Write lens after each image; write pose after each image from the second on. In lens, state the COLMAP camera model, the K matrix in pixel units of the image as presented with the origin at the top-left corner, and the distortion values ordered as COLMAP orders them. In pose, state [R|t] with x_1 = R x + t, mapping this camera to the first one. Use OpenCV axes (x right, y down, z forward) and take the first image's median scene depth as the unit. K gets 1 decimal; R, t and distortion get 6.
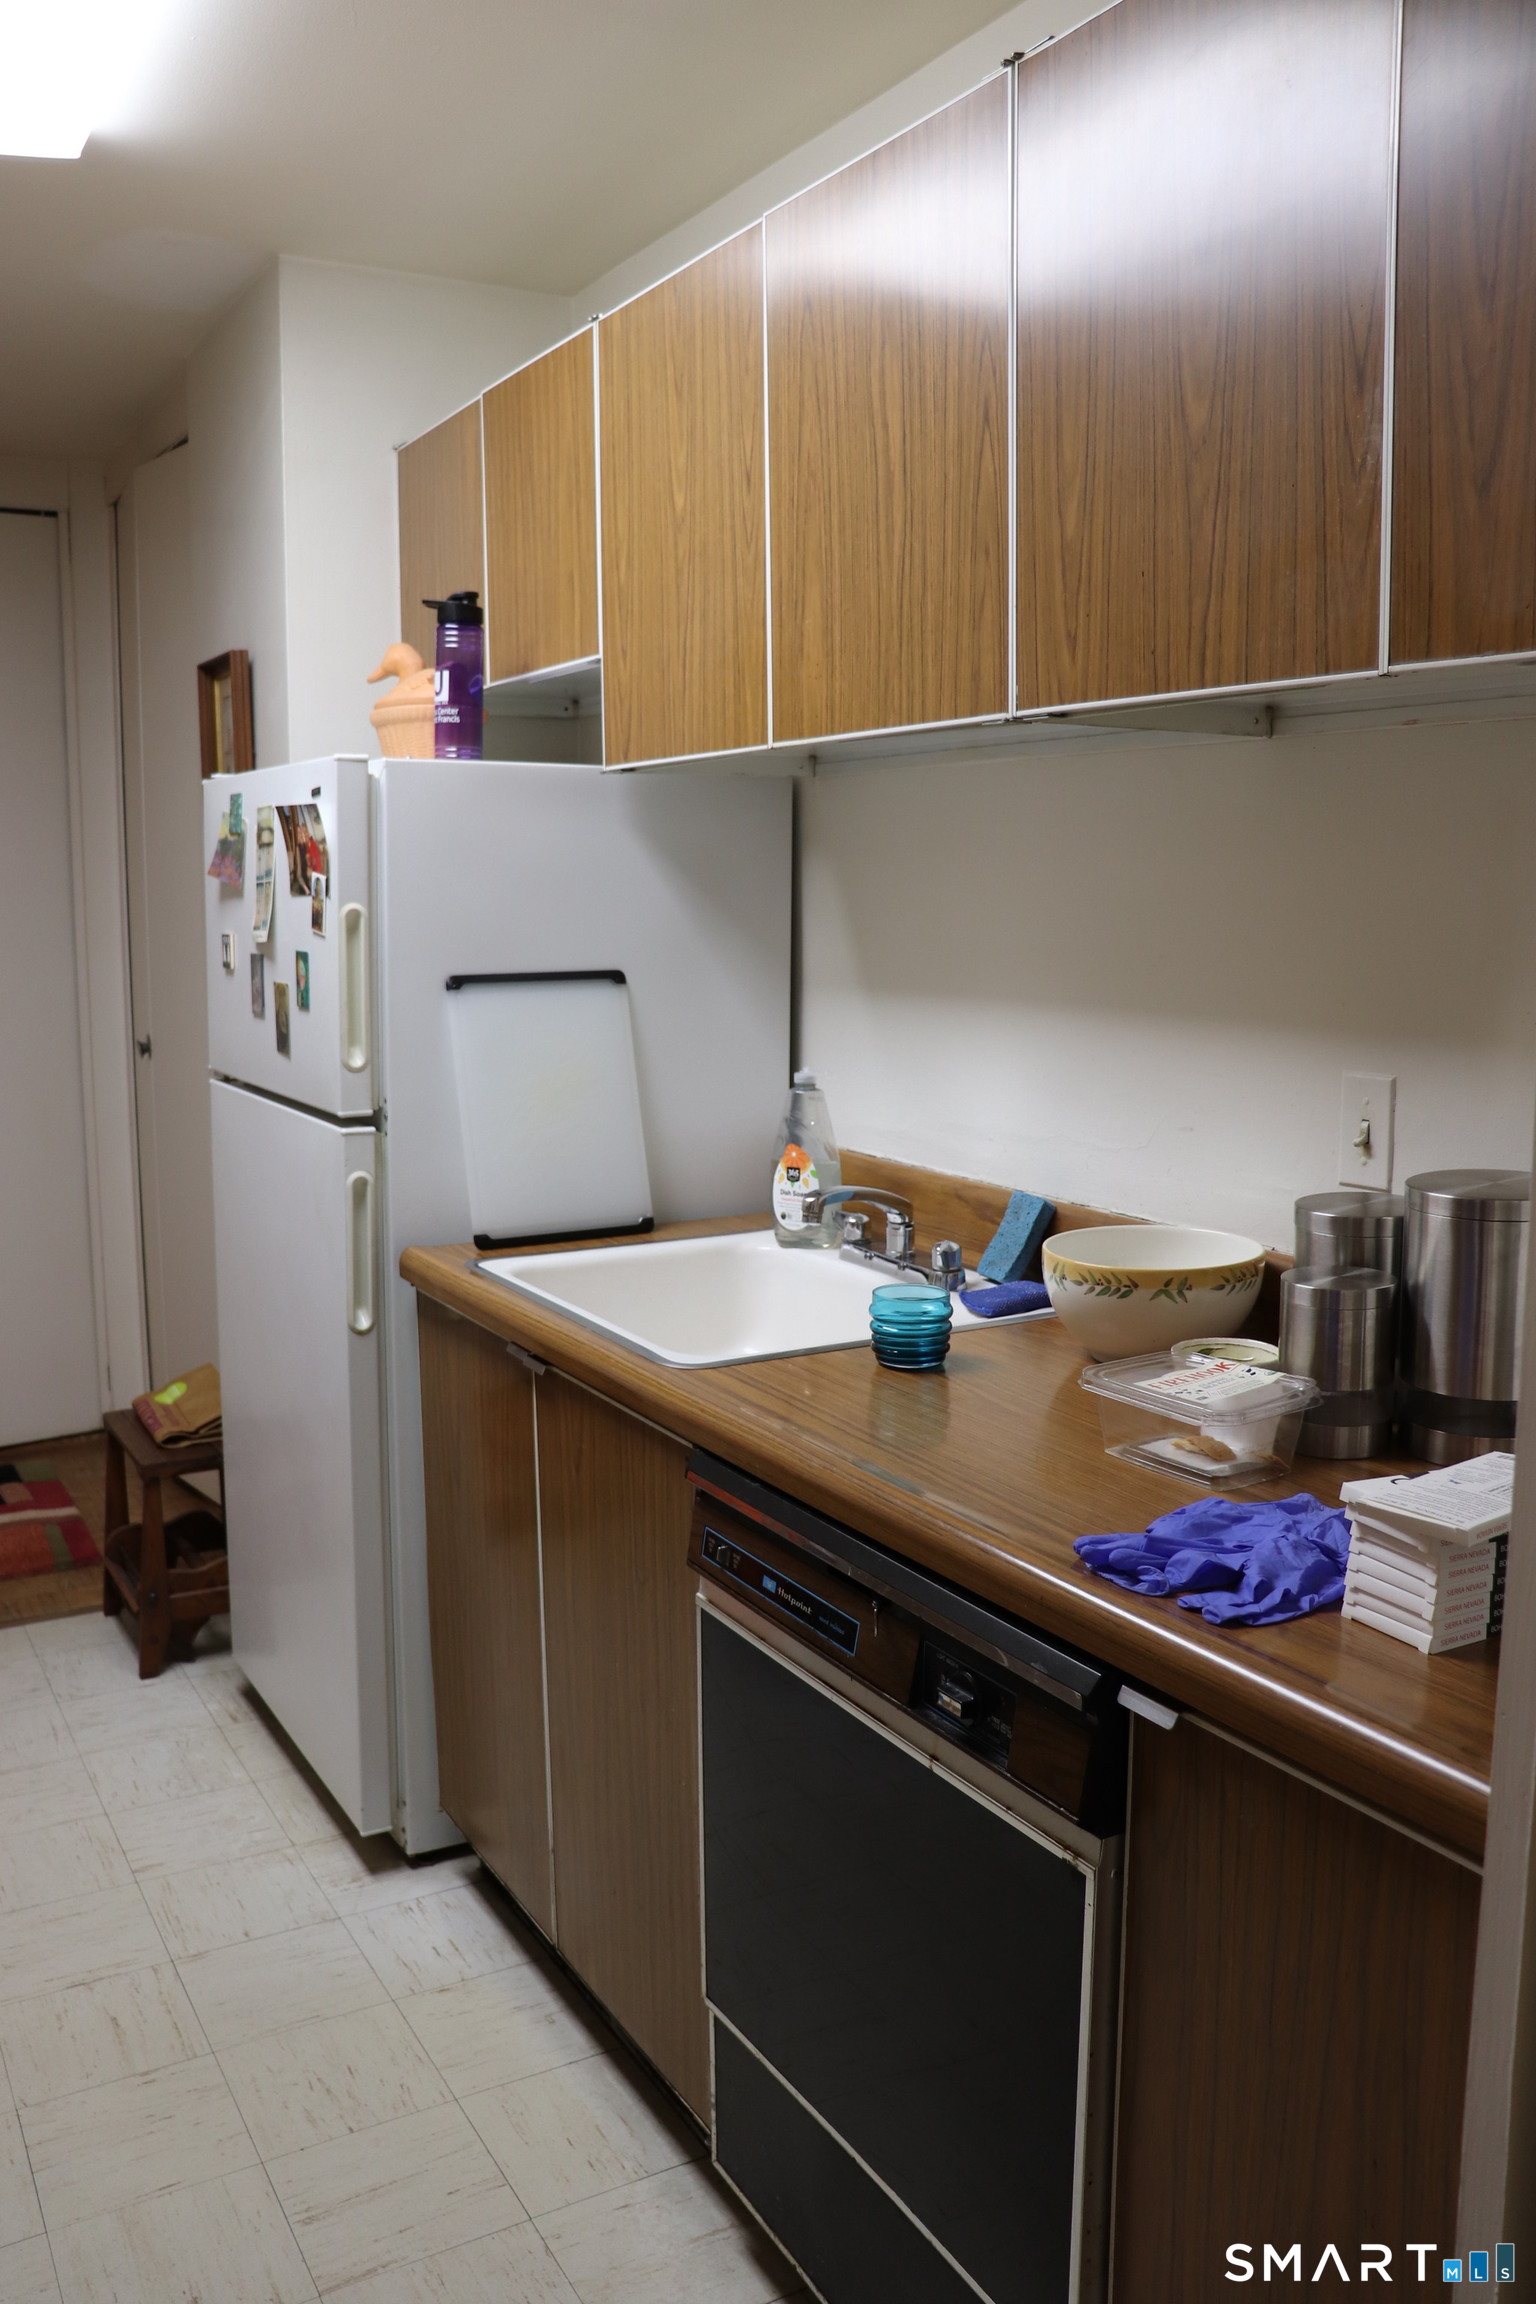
lens RADIAL K [[1902.3, 0, 768.0], [0, 1902.3, 1152.0], [0, 0, 1]] dist [-0.182206, 0.168526]
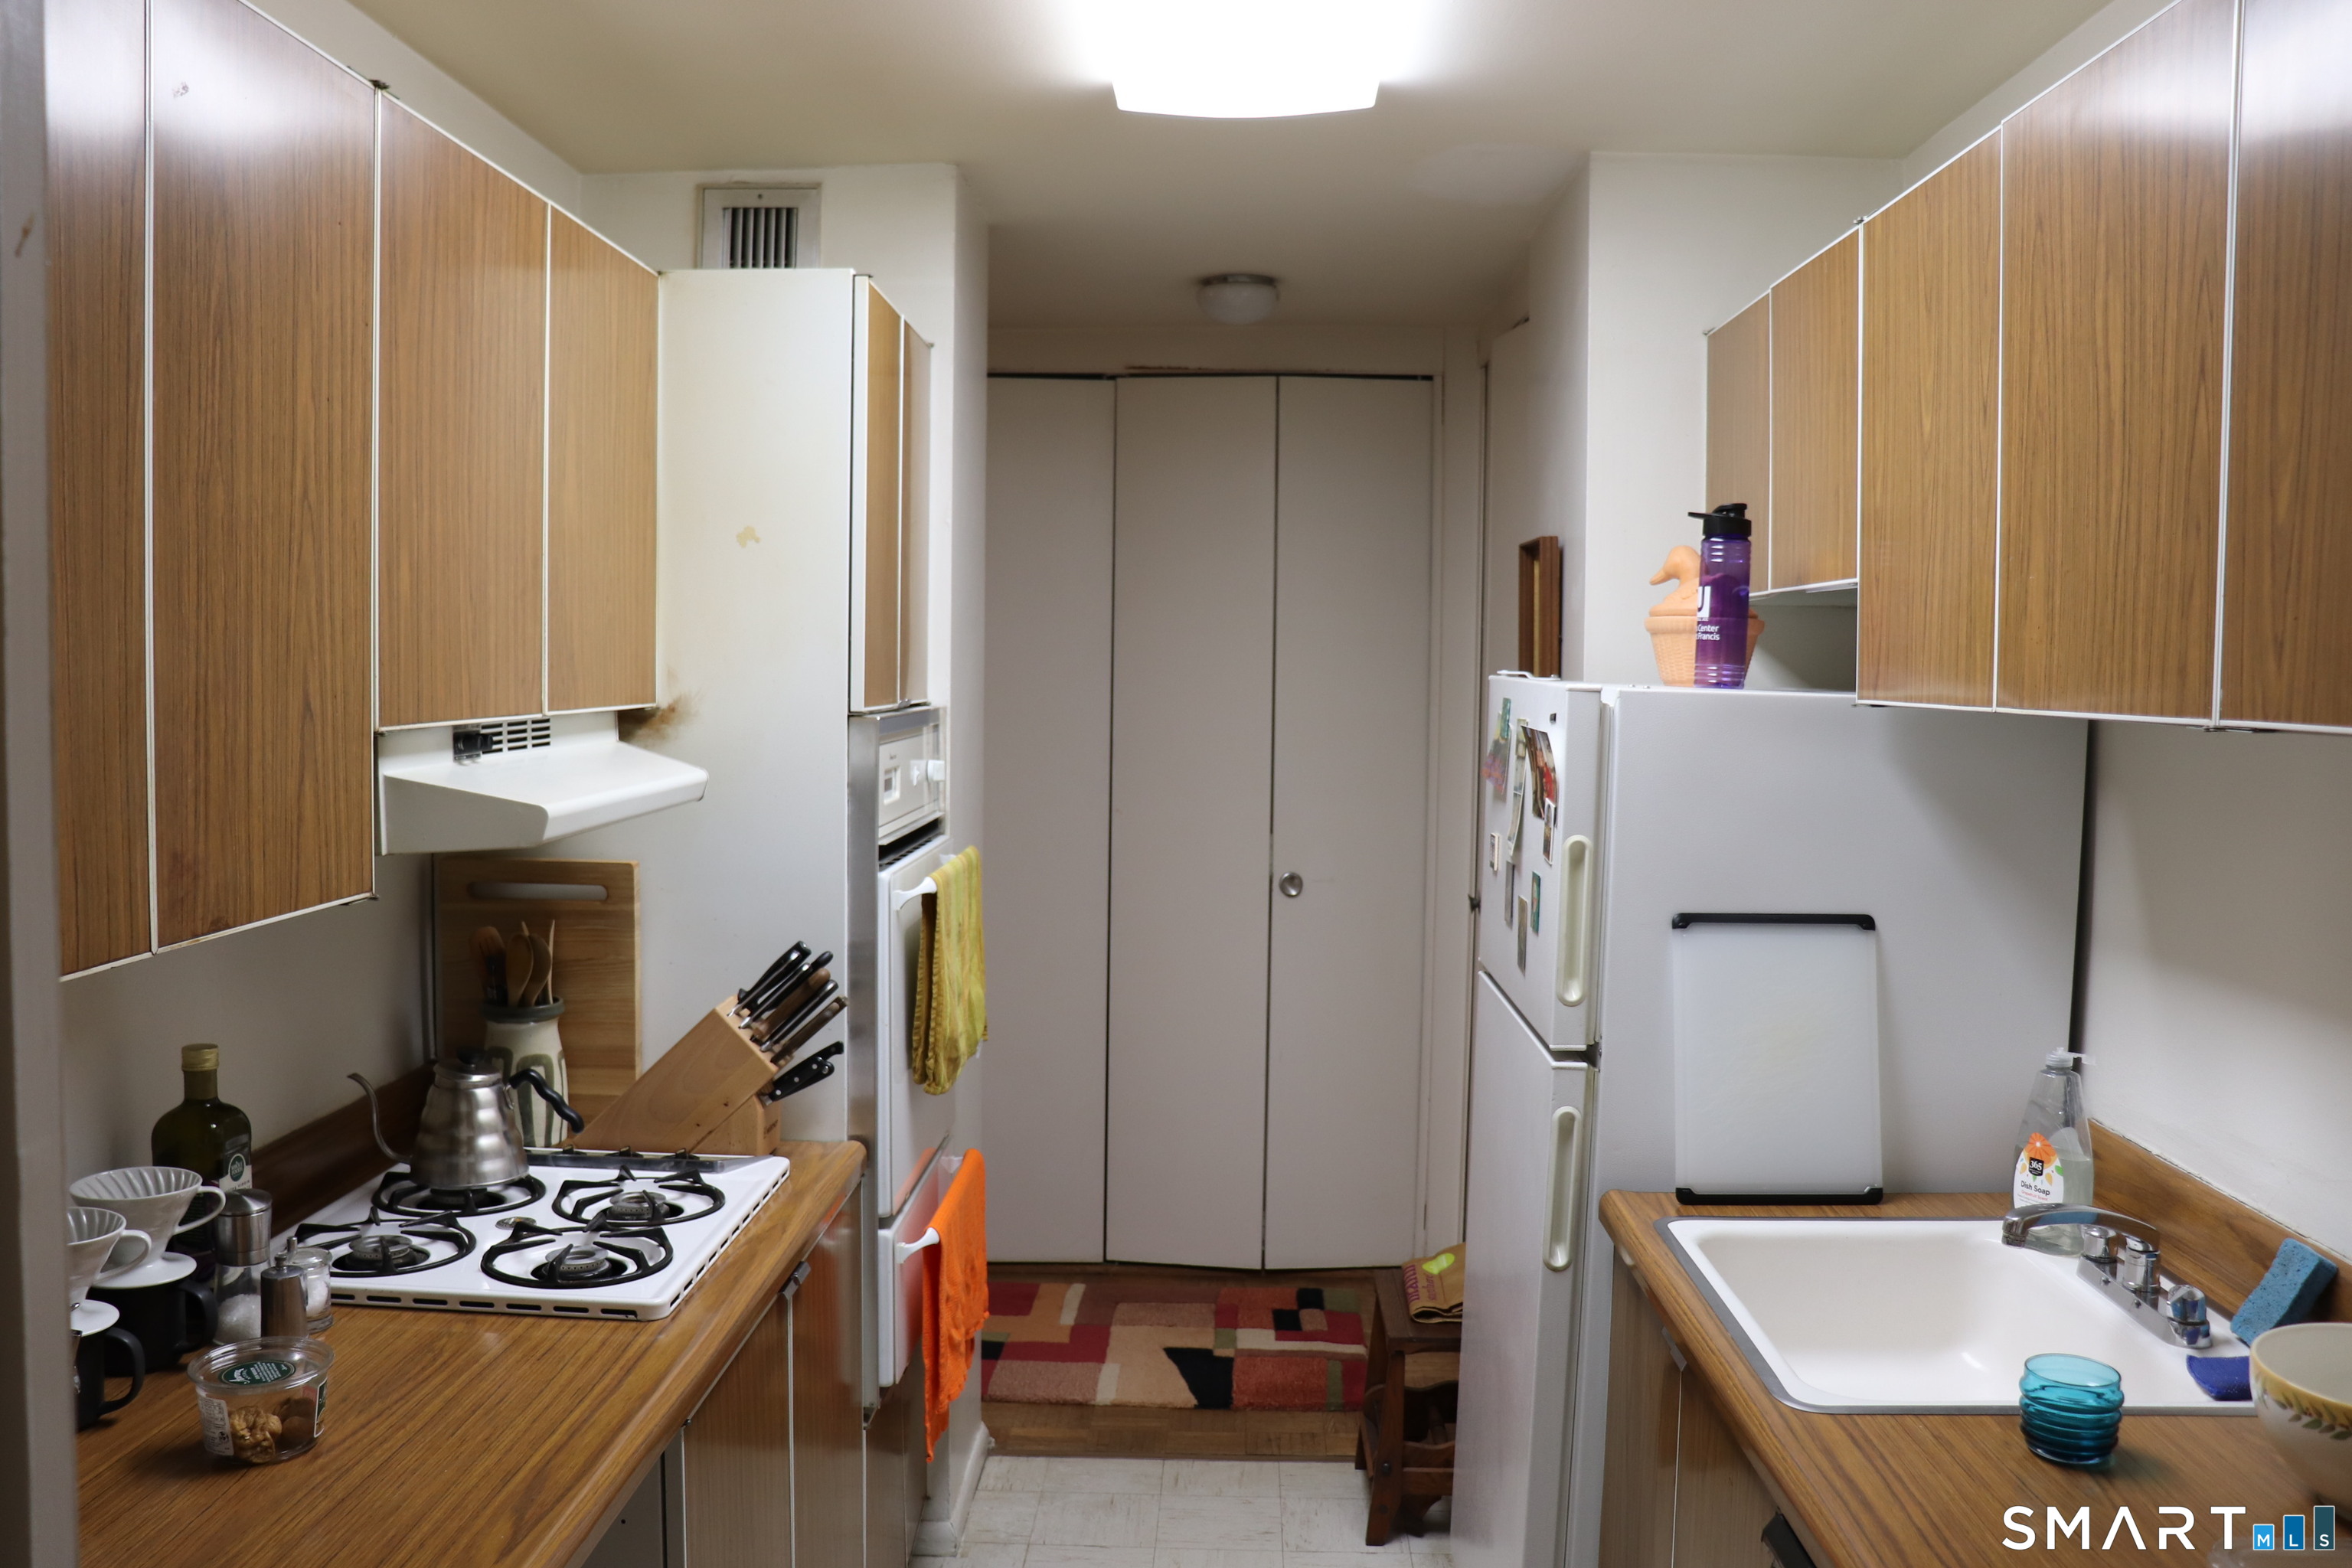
lens RADIAL K [[1942.0, 0, 1150.6], [0, 1942.0, 777.9], [0, 0, 1]] dist [-0.182206, 0.168526]
pose [[0.844660, 0.046161, -0.533309, 0.123145], [-0.089545, 0.994421, -0.055749, -0.084242], [0.527760, 0.094844, 0.844082, 0.029490]]
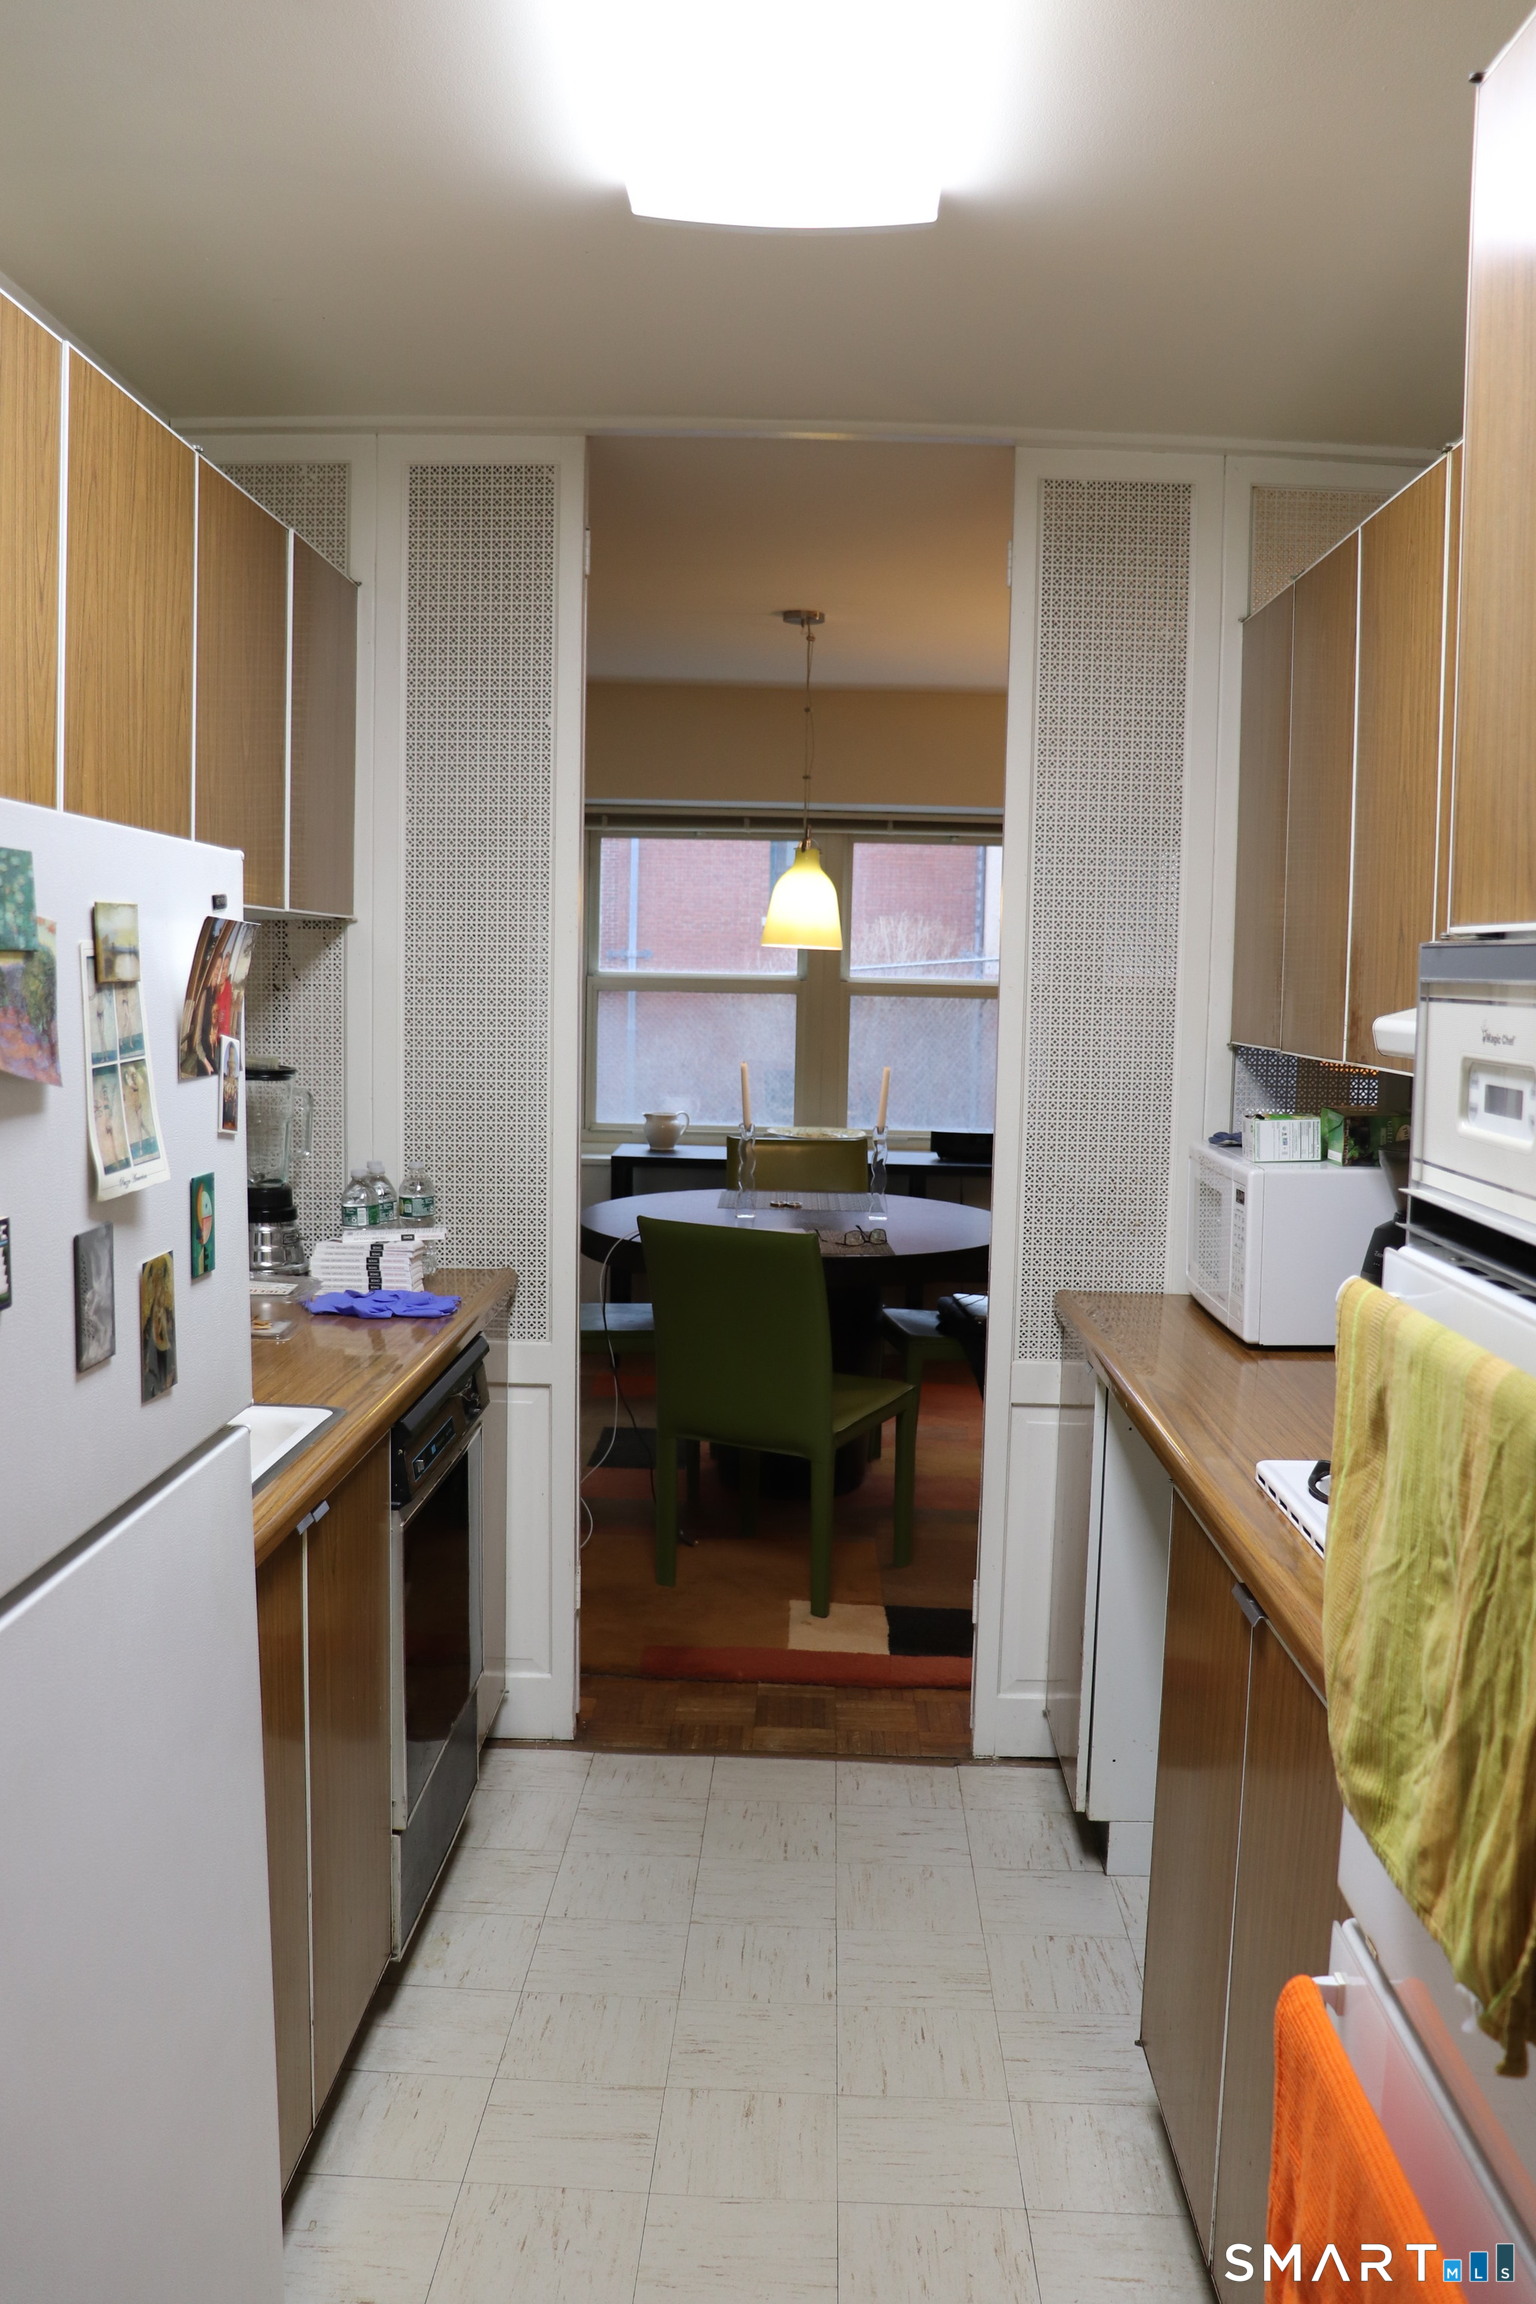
lens RADIAL K [[1902.3, 0, 768.0], [0, 1902.3, 1152.0], [0, 0, 1]] dist [-0.182206, 0.168526]
pose [[-0.855955, -0.063852, 0.513092, -0.701976], [0.053753, 0.975979, 0.211127, -0.230150], [-0.514248, 0.208296, -0.831963, 1.419987]]
